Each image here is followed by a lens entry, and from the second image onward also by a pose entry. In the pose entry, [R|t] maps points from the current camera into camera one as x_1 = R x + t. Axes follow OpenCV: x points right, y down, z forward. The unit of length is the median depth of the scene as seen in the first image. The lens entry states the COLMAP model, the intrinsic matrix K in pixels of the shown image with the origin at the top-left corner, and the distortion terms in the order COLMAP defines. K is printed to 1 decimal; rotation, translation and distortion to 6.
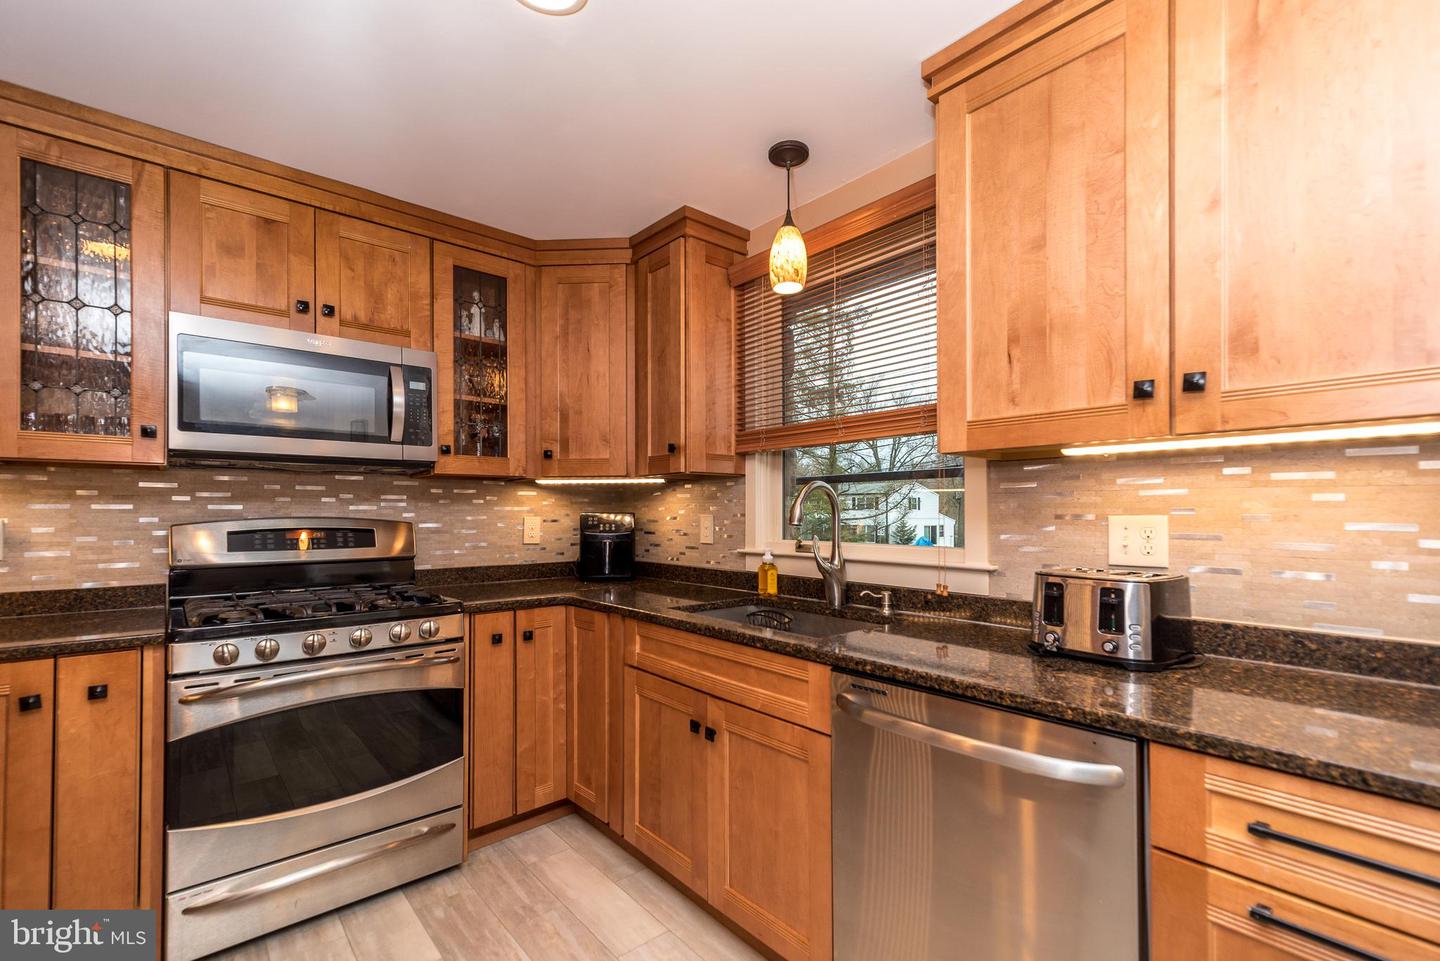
lens RADIAL K [[658.0, 0, 721.6], [0, 658.0, 512.3], [0, 0, 1]] dist [0.004129, 0.000783]
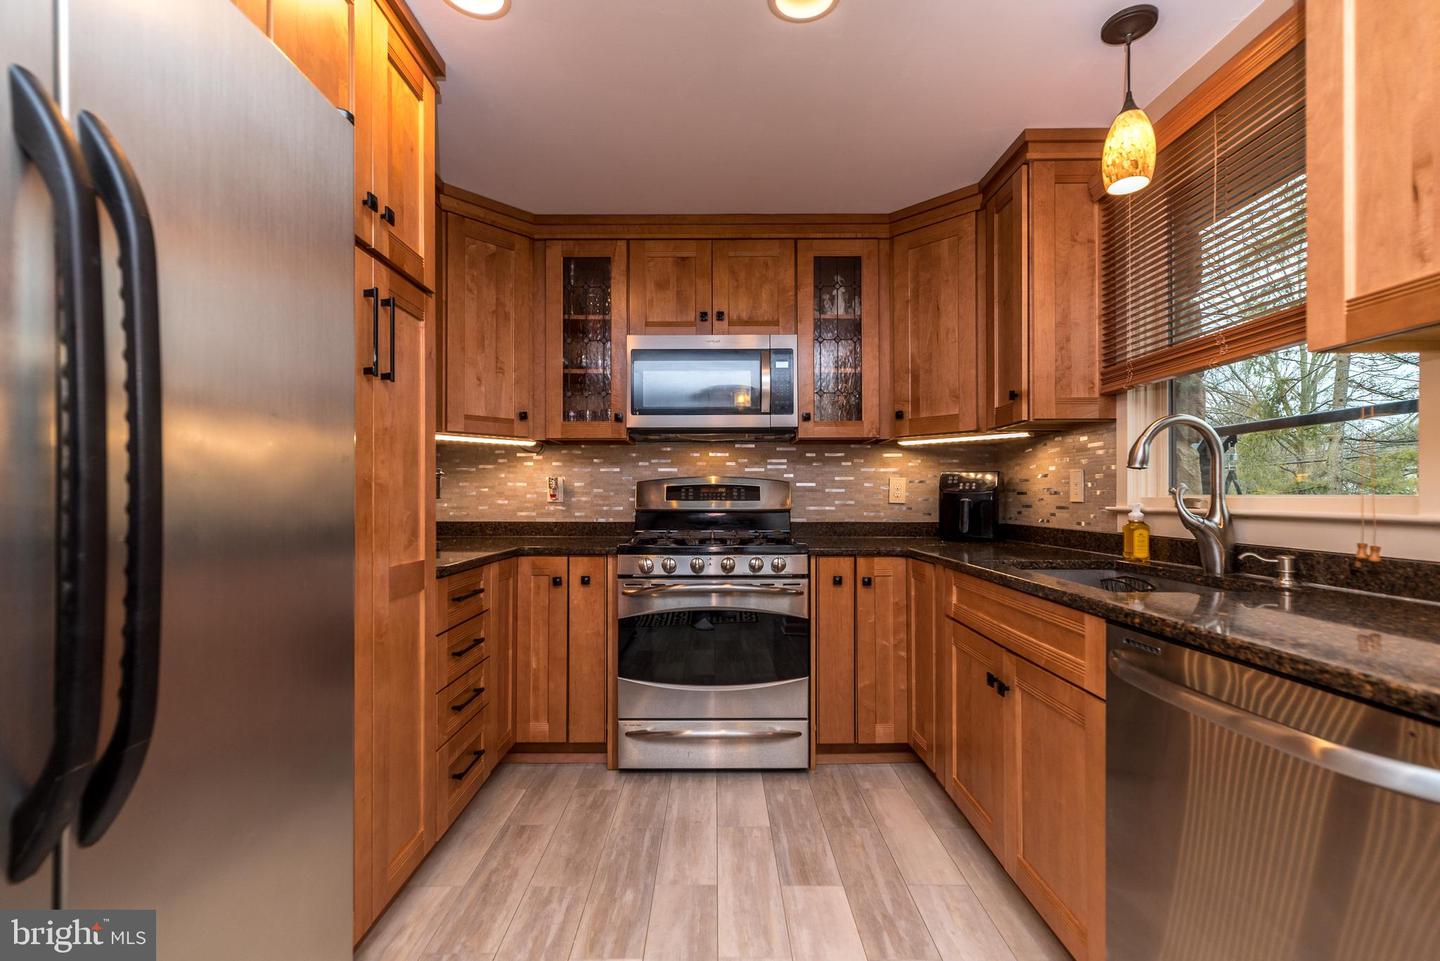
lens RADIAL K [[630.6, 0, 653.3], [0, 630.6, 493.2], [0, 0, 1]] dist [0.001827, 0.000279]
pose [[0.728588, 0.008259, -0.684902, 0.164052], [-0.004580, 0.999964, 0.007186, 0.036528], [0.684936, -0.002099, 0.728600, -0.000680]]
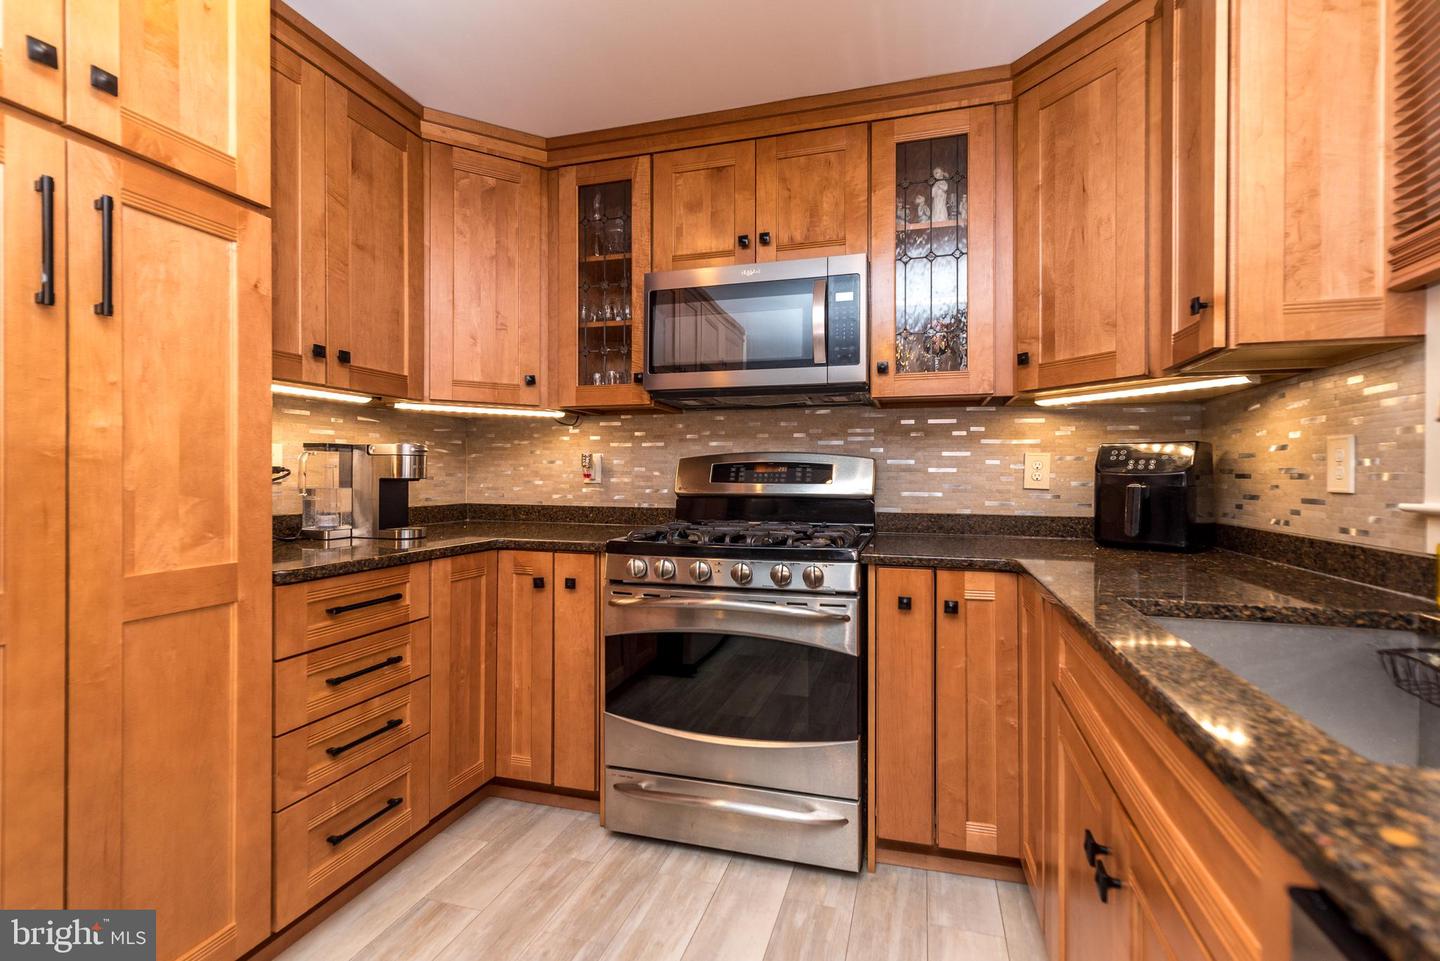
lens RADIAL K [[653.8, 0, 641.5], [0, 653.8, 476.4], [0, 0, 1]] dist [0.005714, 0.000181]
pose [[0.528335, 0.016700, -0.848872, 0.138569], [-0.005896, 0.999855, 0.016001, 0.034256], [0.849016, -0.003449, 0.528357, 0.332656]]
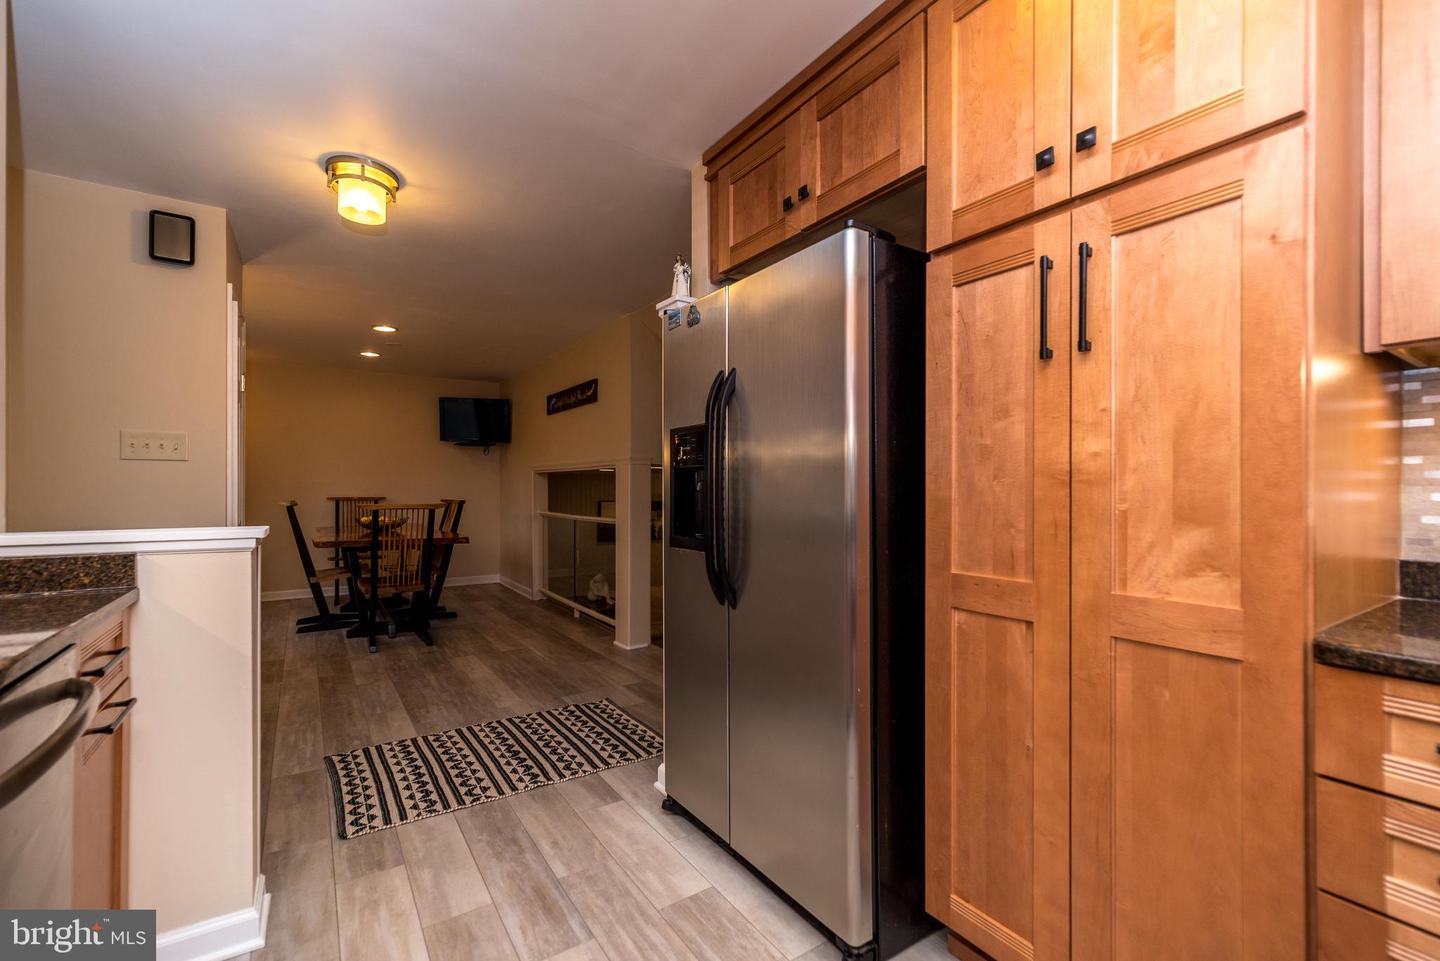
lens RADIAL K [[637.0, 0, 703.0], [0, 637.0, 484.7], [0, 0, 1]] dist [0.003373, 0.000511]
pose [[-0.995756, 0.013889, 0.090980, -0.184349], [0.013263, 0.999884, -0.007482, 0.034563], [-0.091073, -0.006243, -0.995825, 0.755006]]
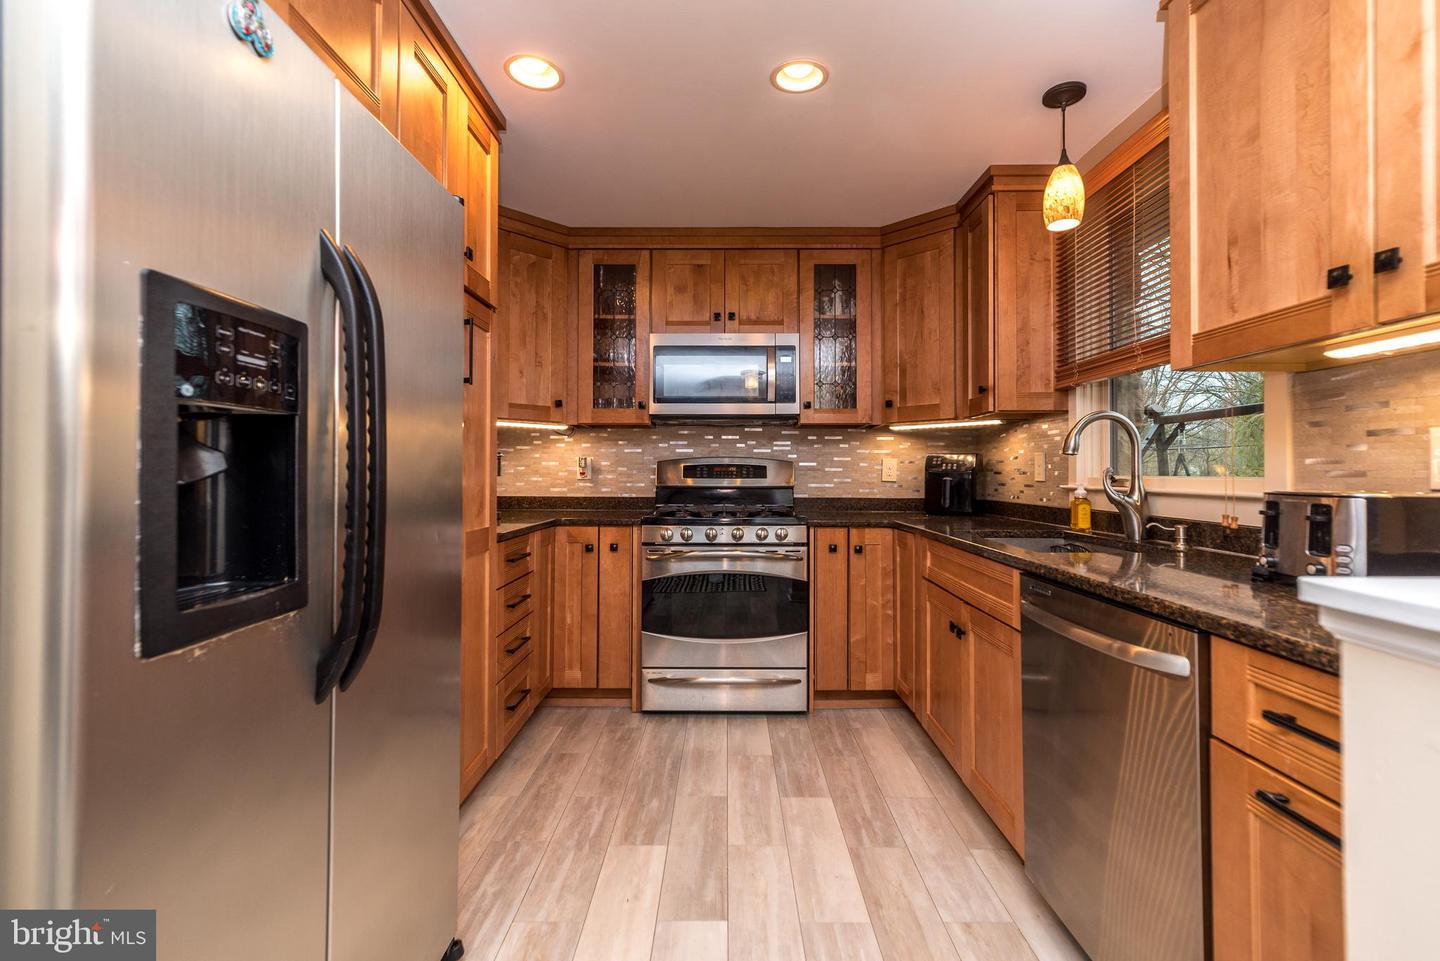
lens RADIAL K [[606.0, 0, 655.1], [0, 606.0, 470.6], [0, 0, 1]] dist [-0.000656, 0.000068]
pose [[0.714526, 0.011133, -0.699521, 0.238642], [-0.007417, 0.999938, 0.008338, 0.031715], [0.699570, -0.000770, 0.714564, -0.097047]]
